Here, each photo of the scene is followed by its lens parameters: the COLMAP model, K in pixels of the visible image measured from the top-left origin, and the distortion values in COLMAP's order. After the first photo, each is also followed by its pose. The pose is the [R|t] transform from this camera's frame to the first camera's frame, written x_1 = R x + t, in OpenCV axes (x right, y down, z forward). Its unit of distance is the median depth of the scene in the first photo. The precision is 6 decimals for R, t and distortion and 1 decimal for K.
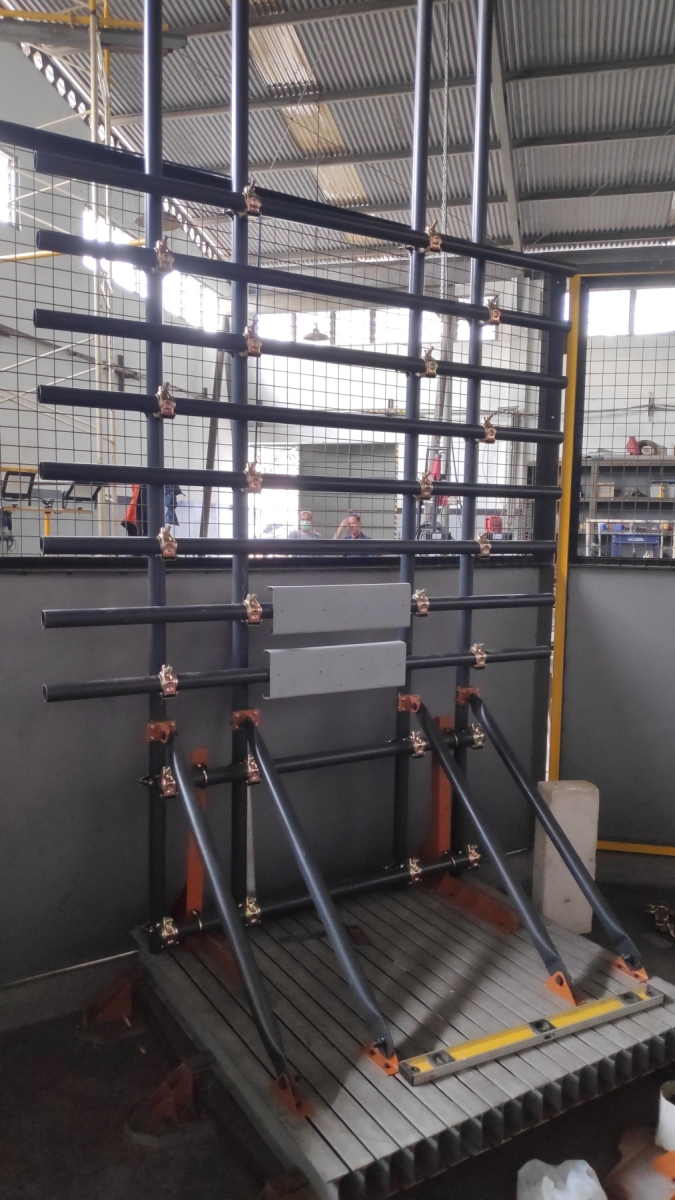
lens RADIAL K [[850.9, 0, 364.5], [0, 850.9, 601.8], [0, 0, 1]] dist [-0.003904, -0.000628]
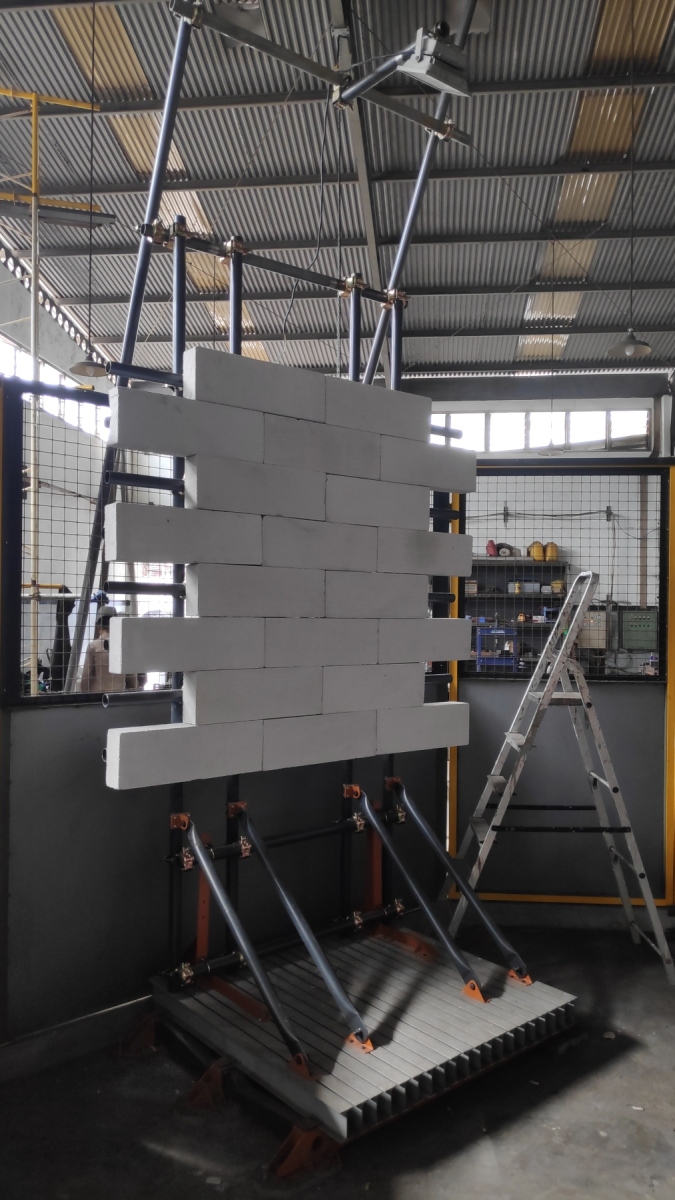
lens RADIAL K [[850.9, 0, 364.5], [0, 850.9, 601.8], [0, 0, 1]] dist [-0.003904, -0.000628]
pose [[0.987469, -0.005473, 0.157717, -0.060215], [0.020406, 0.995436, -0.093223, -0.023418], [-0.156487, 0.095274, 0.983074, -0.152580]]
